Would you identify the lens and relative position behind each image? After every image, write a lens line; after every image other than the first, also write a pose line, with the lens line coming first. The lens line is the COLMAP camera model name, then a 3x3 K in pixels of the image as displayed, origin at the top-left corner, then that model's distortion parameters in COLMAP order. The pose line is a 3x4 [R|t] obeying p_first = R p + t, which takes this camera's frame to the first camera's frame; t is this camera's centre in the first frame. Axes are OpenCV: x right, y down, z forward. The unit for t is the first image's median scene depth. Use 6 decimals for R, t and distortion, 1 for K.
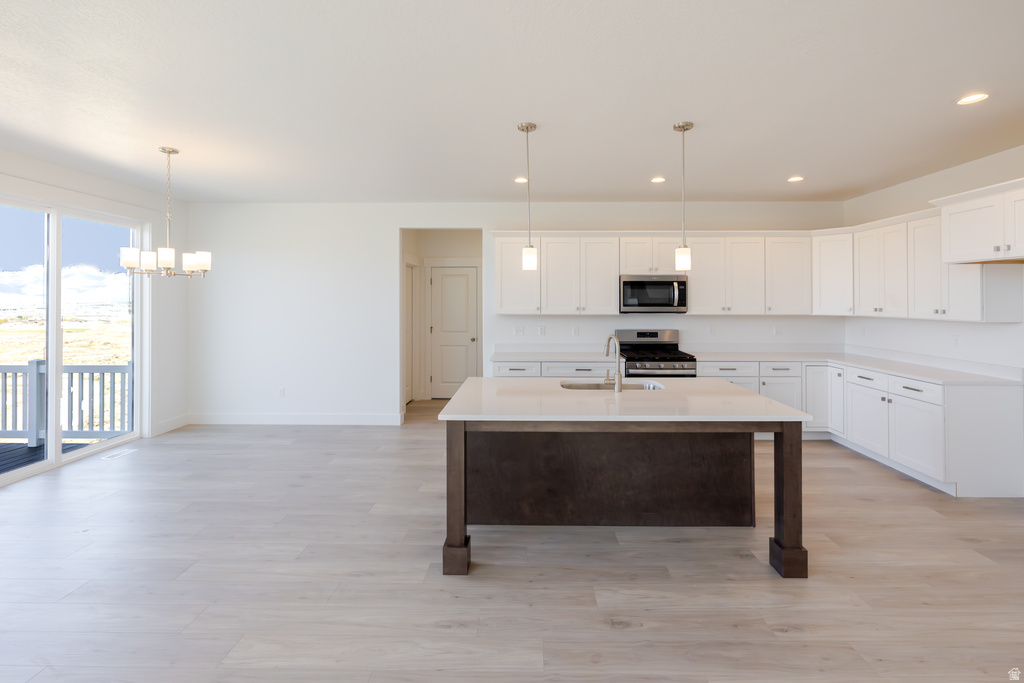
lens RADIAL K [[450.6, 0, 528.5], [0, 450.6, 303.0], [0, 0, 1]] dist [0.003867, -0.000492]
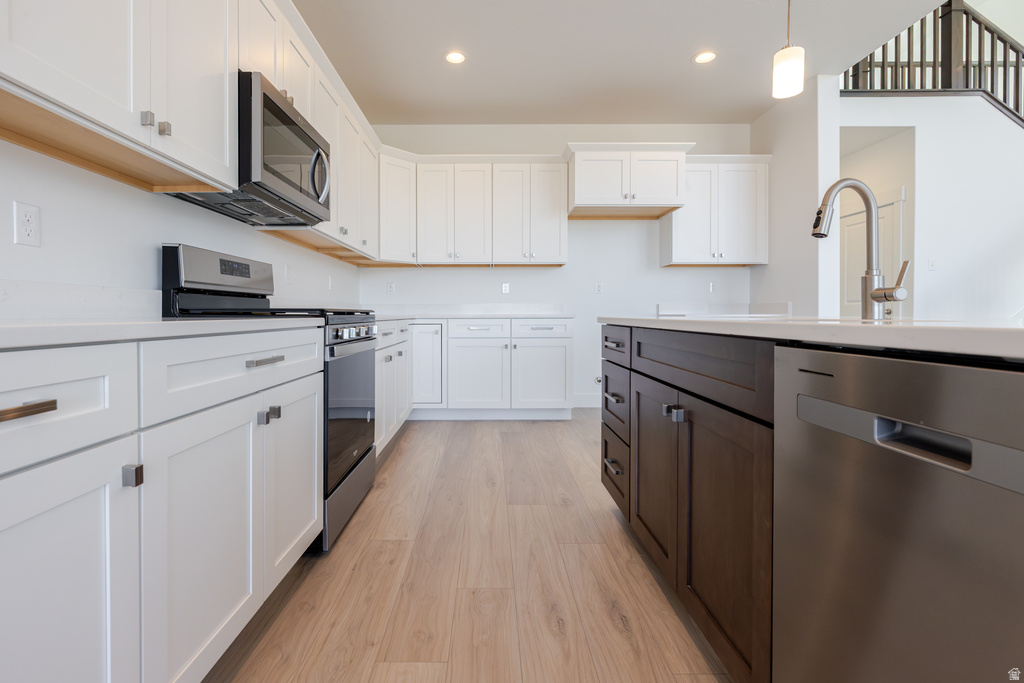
lens RADIAL K [[477.0, 0, 501.2], [0, 477.0, 314.3], [0, 0, 1]] dist [-0.004235, 0.001466]
pose [[-0.012238, -0.004939, 0.999913, -0.194598], [0.008806, 0.999948, 0.005047, 0.151508], [-0.999886, 0.008867, -0.012194, 1.090534]]
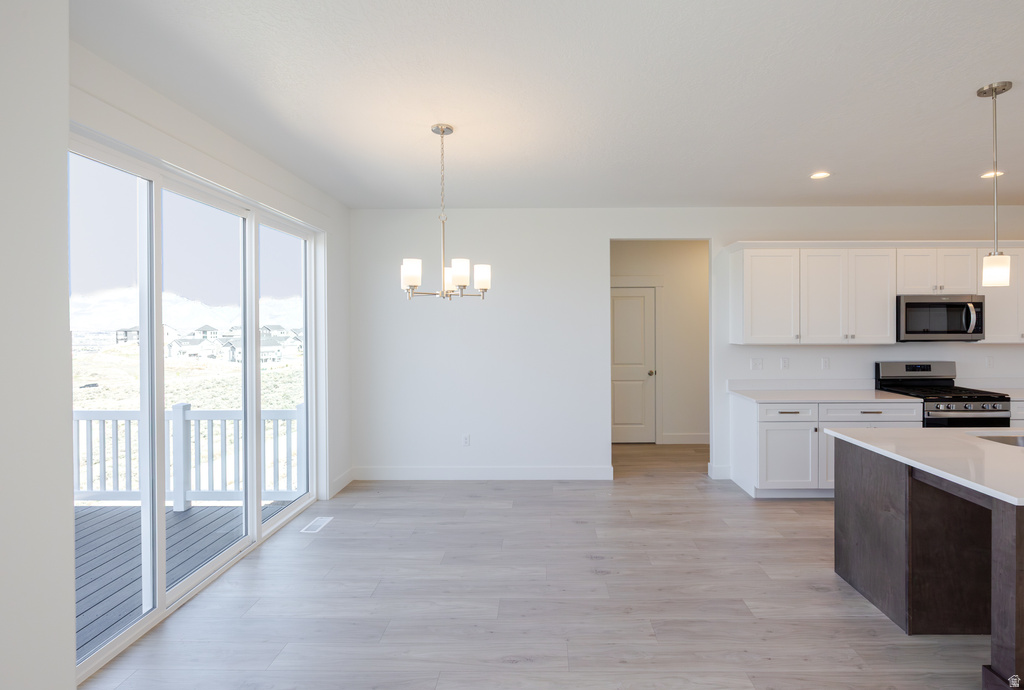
lens RADIAL K [[477.0, 0, 544.6], [0, 477.0, 334.5], [0, 0, 1]] dist [-0.004235, 0.001466]
pose [[0.999942, -0.005610, 0.009166, -0.592534], [0.005504, 0.999918, 0.011571, -0.005637], [-0.009230, -0.011520, 0.999891, 0.193525]]
